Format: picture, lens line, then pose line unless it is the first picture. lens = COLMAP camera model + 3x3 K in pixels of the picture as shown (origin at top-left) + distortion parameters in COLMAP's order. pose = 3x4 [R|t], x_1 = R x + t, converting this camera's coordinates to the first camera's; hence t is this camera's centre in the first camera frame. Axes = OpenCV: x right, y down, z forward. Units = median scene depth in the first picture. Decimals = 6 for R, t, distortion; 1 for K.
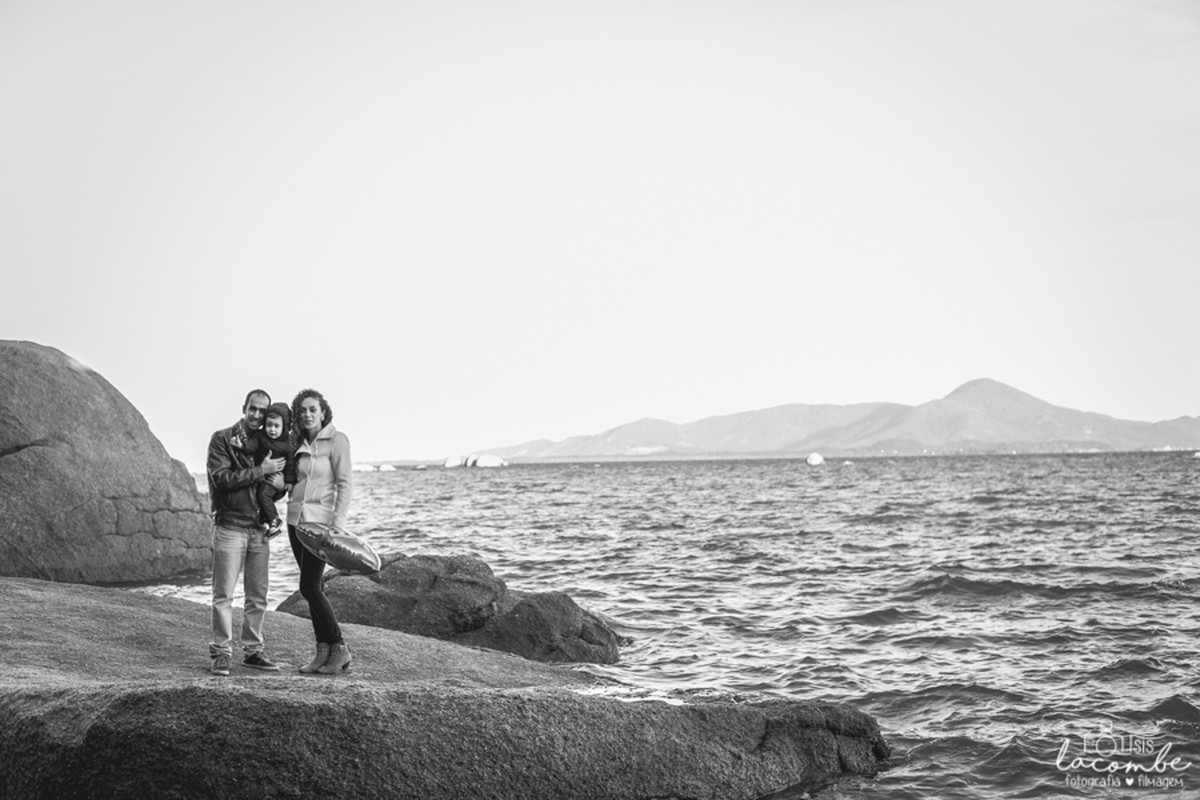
lens RADIAL K [[1742.4, 0, 600.0], [0, 1742.4, 400.0], [0, 0, 1]] dist [-0.091488, -0.105287]
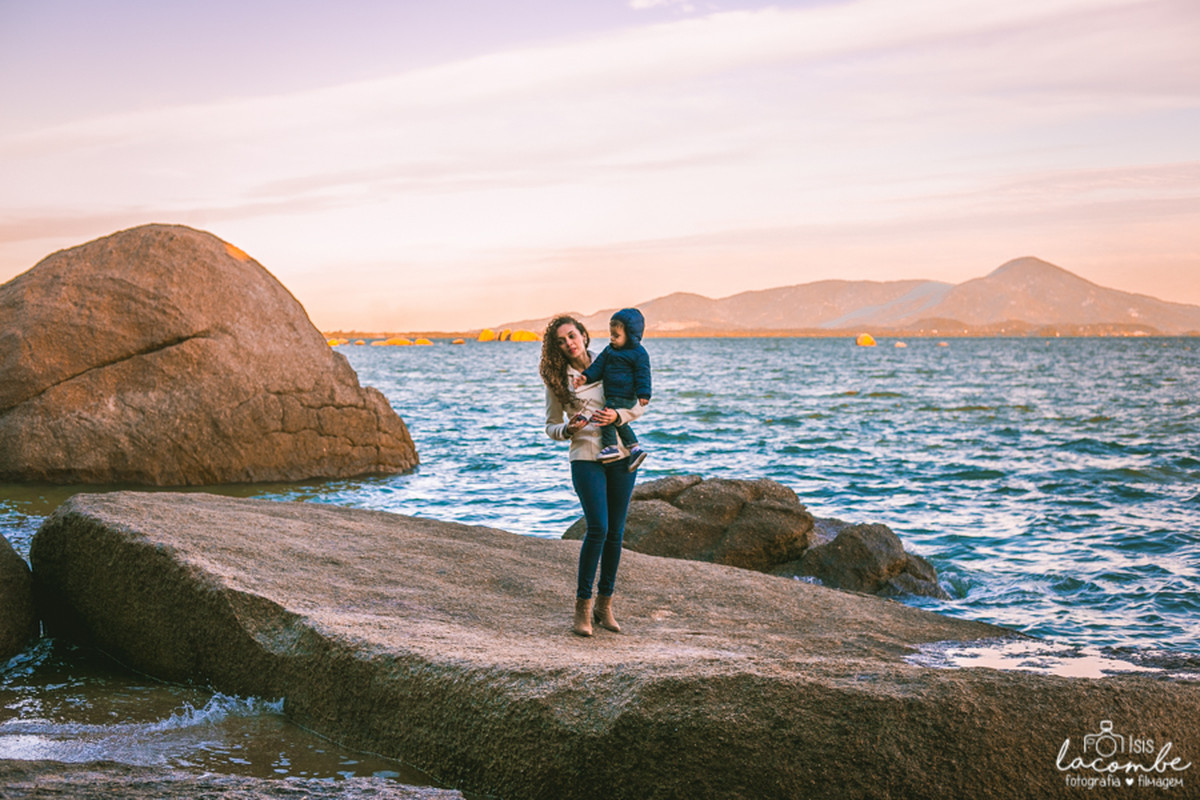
lens RADIAL K [[1791.3, 0, 600.0], [0, 1791.3, 400.0], [0, 0, 1]] dist [-0.088533, -0.124109]
pose [[0.999645, 0.015296, -0.021802, -0.154755], [-0.013726, 0.997423, 0.070423, -0.020351], [0.022822, -0.070099, 0.997279, 0.047749]]
